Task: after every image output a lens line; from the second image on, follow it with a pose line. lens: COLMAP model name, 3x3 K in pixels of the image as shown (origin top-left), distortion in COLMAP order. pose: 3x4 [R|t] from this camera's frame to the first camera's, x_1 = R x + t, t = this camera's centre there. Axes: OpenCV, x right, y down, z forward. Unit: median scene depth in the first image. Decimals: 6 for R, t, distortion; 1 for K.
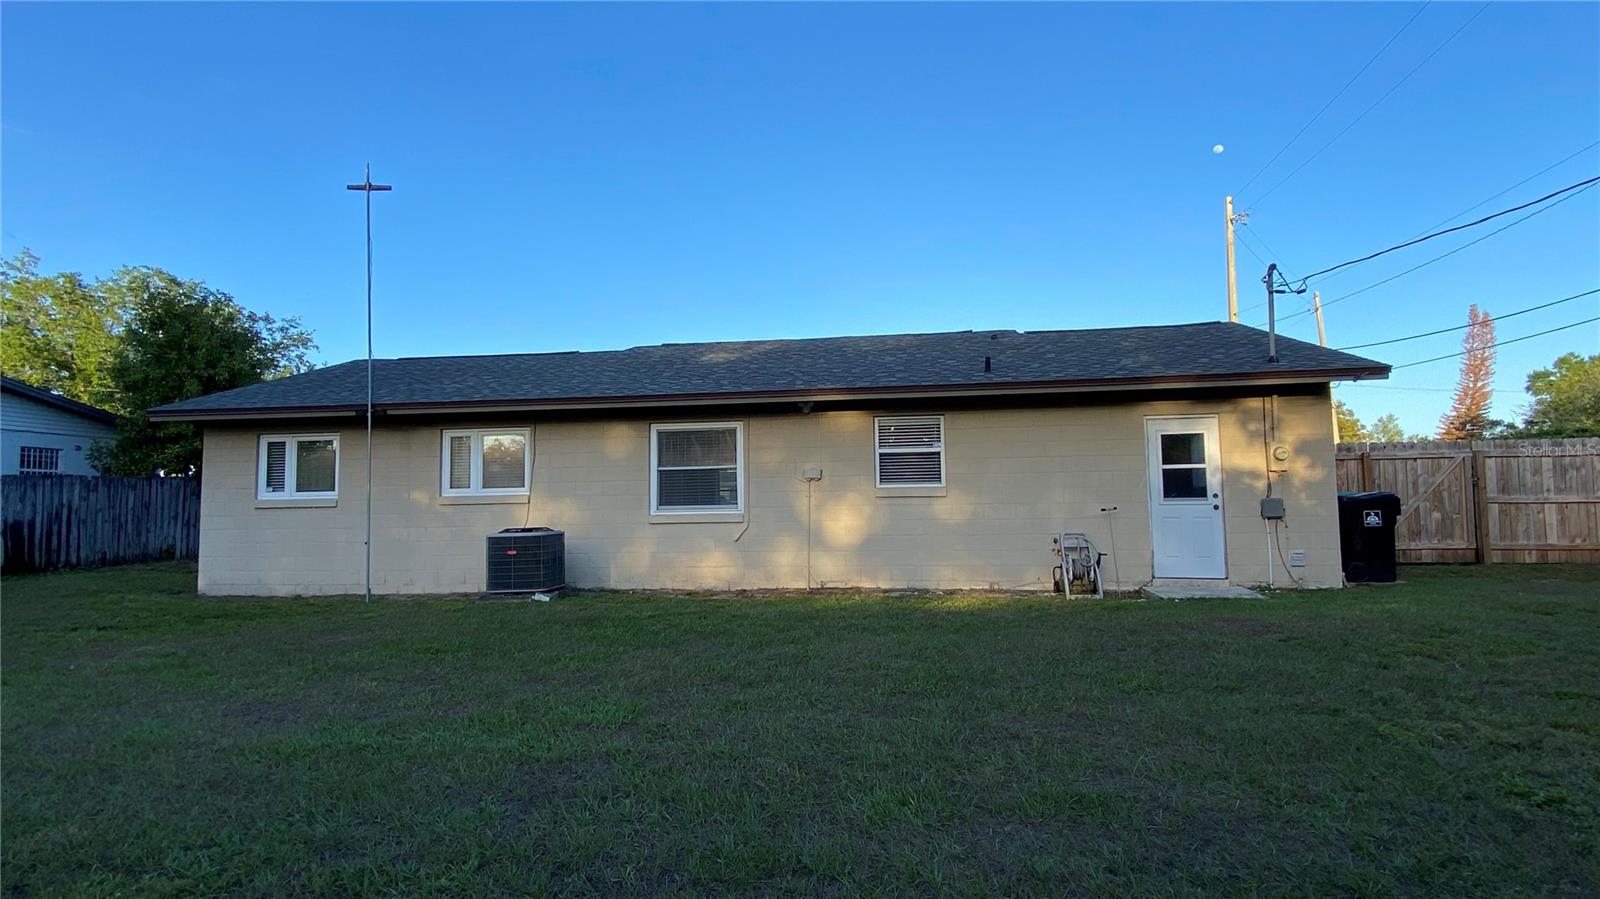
lens RADIAL K [[827.2, 0, 798.1], [0, 827.2, 440.4], [0, 0, 1]] dist [0.041476, -0.045037]
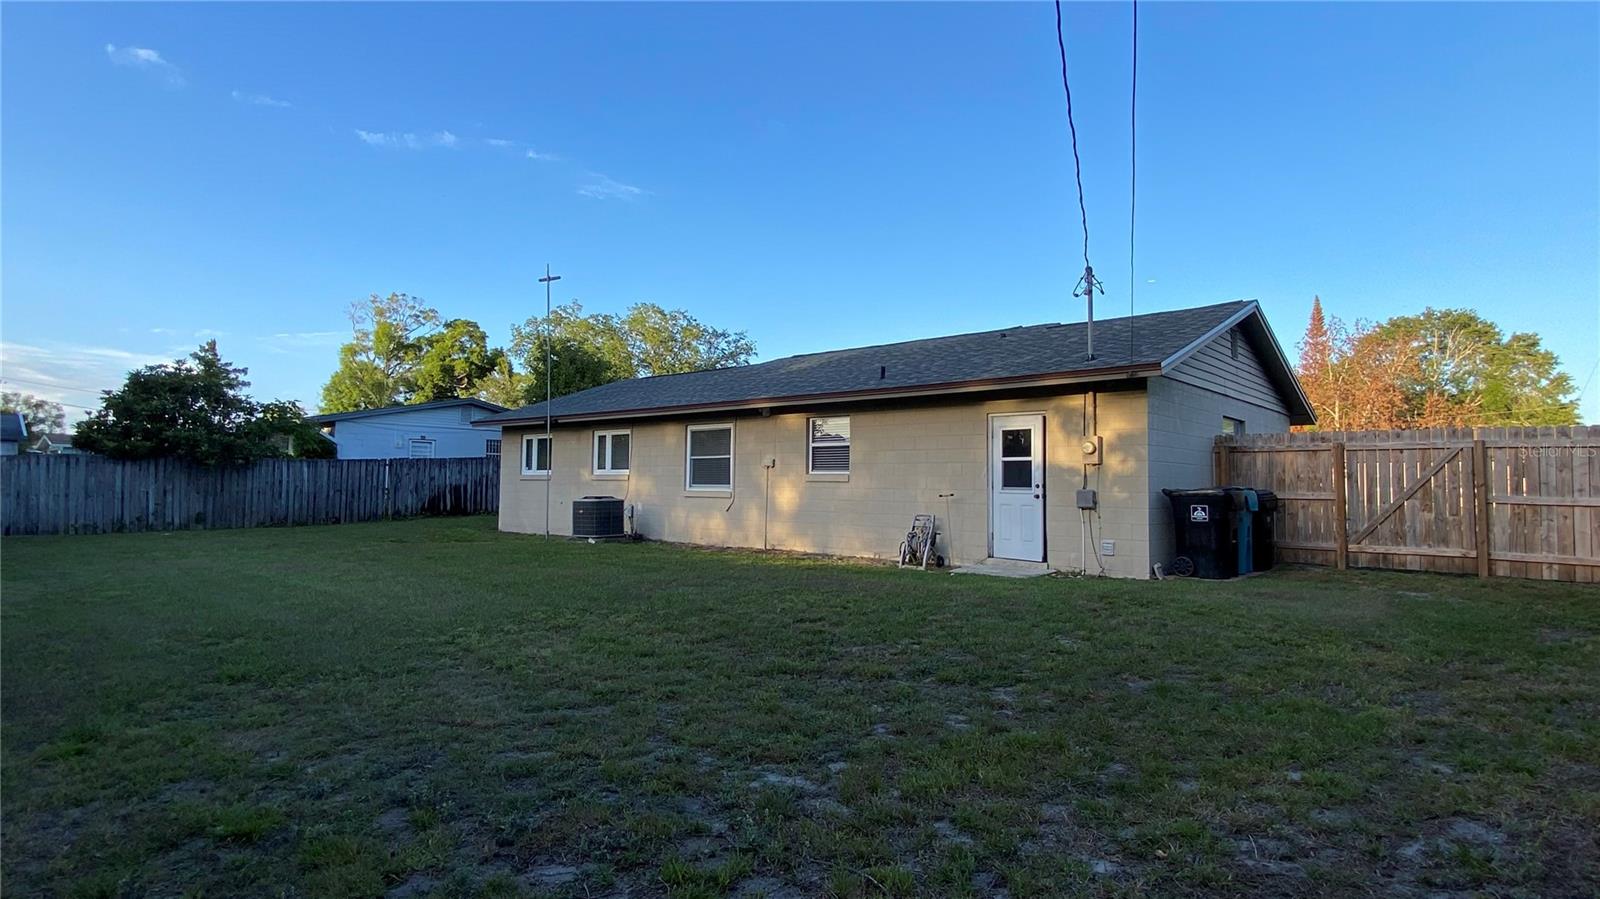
lens RADIAL K [[827.2, 0, 798.1], [0, 827.2, 440.4], [0, 0, 1]] dist [0.041476, -0.045037]
pose [[0.838190, -0.005514, -0.545351, 0.753272], [0.019126, 0.999631, 0.019288, -0.018401], [0.545044, -0.026598, 0.837986, -0.072223]]
